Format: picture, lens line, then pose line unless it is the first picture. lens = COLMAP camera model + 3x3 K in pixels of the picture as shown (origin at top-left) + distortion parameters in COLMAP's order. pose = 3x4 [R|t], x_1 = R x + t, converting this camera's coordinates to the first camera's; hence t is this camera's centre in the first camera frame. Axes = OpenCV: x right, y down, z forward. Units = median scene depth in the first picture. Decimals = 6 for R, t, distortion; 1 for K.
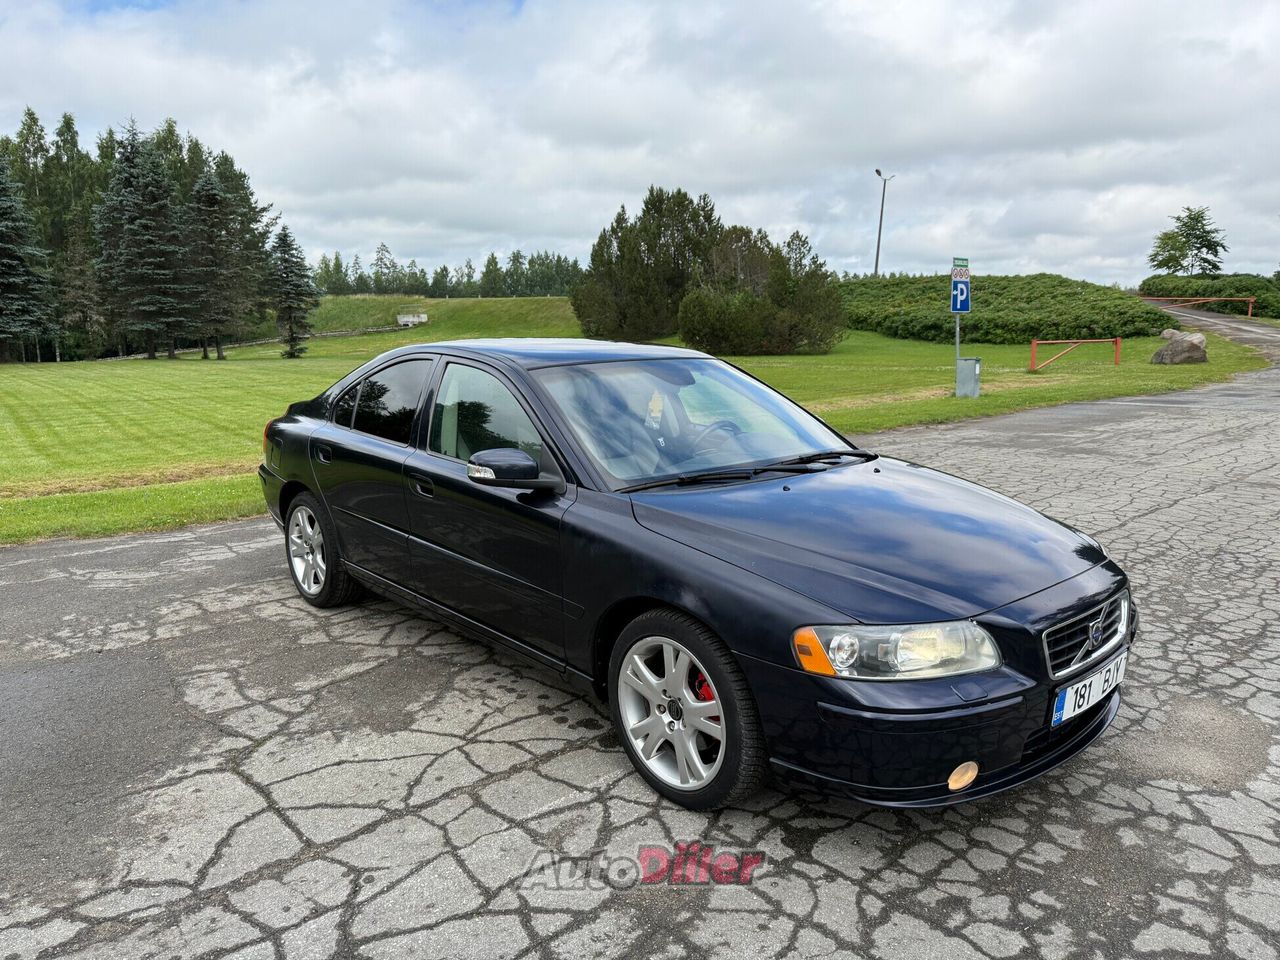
lens RADIAL K [[907.8, 0, 640.0], [0, 907.8, 480.0], [0, 0, 1]] dist [-0.016302, -0.001114]
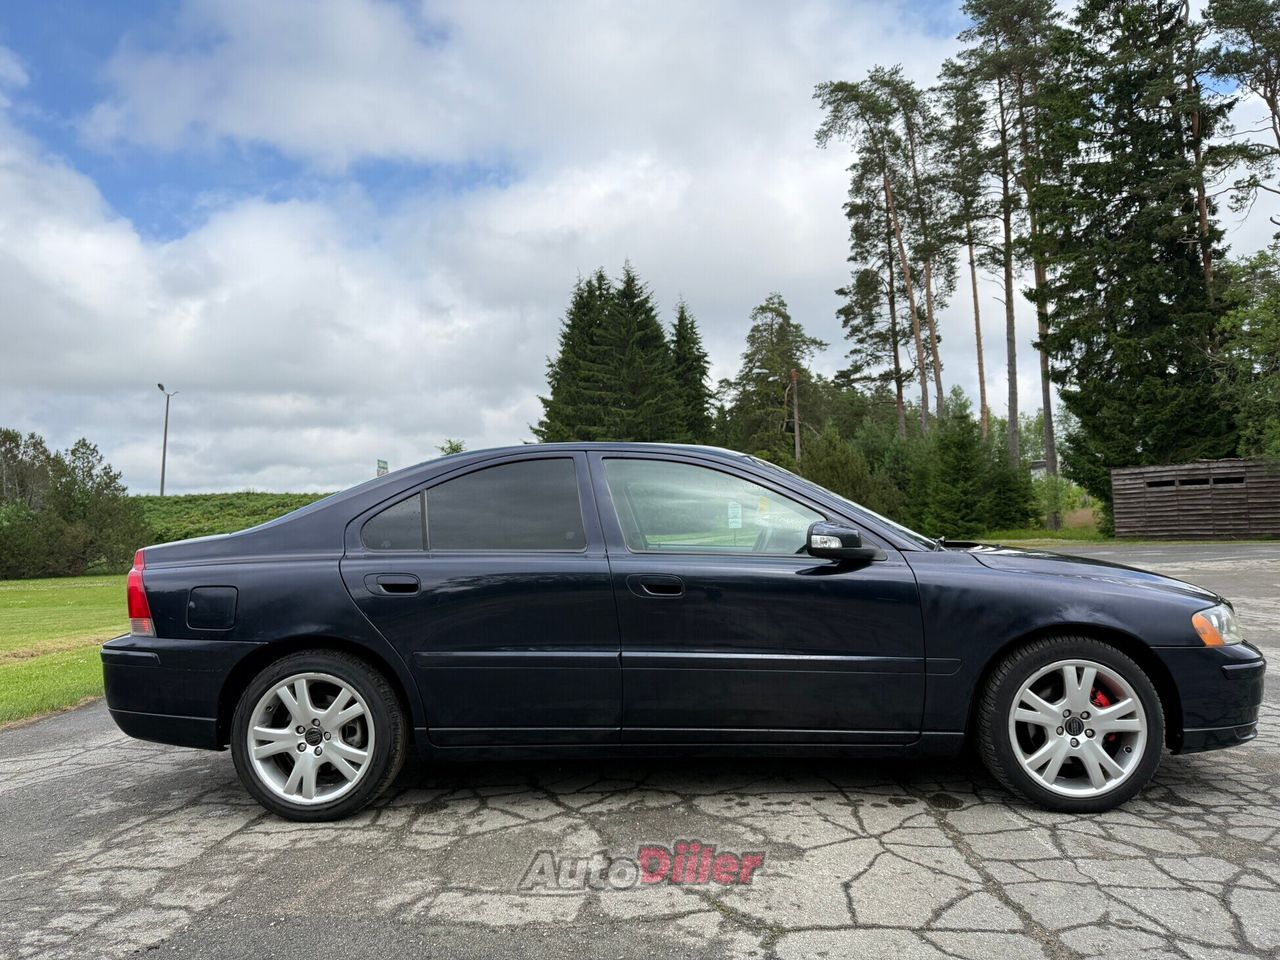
lens RADIAL K [[901.3, 0, 640.0], [0, 901.3, 480.0], [0, 0, 1]] dist [0.000088, -0.006257]
pose [[0.708124, 0.031319, 0.705393, -0.808837], [0.140515, 0.972784, -0.184249, 0.057043], [-0.691965, 0.229589, 0.684451, 0.362520]]
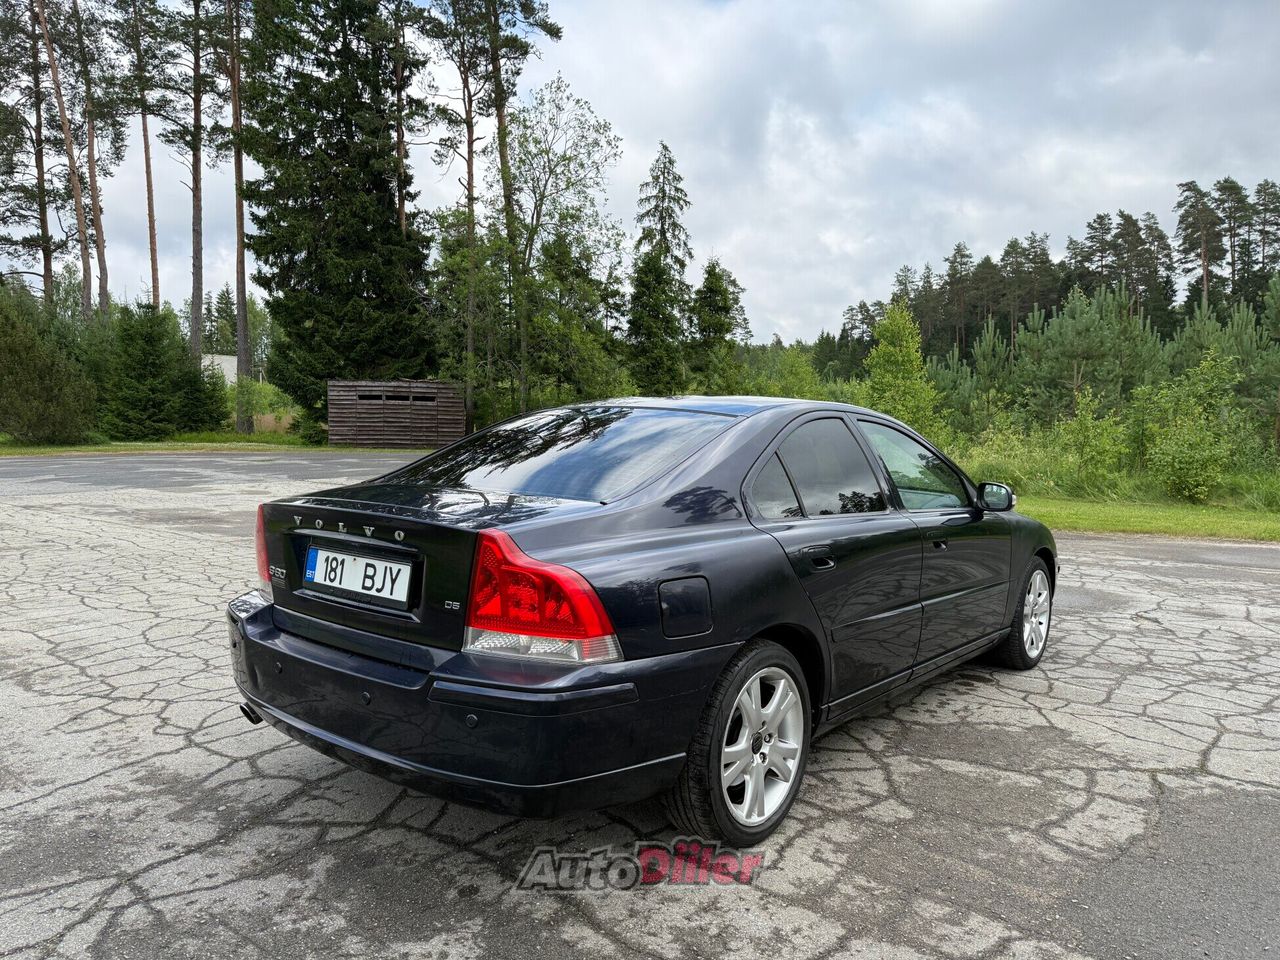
lens RADIAL K [[901.3, 0, 640.0], [0, 901.3, 480.0], [0, 0, 1]] dist [0.000088, -0.006257]
pose [[-0.136275, -0.051226, 0.989346, -1.089164], [0.154716, 0.985308, 0.072328, -0.170168], [-0.978515, 0.162924, -0.126347, 1.331070]]
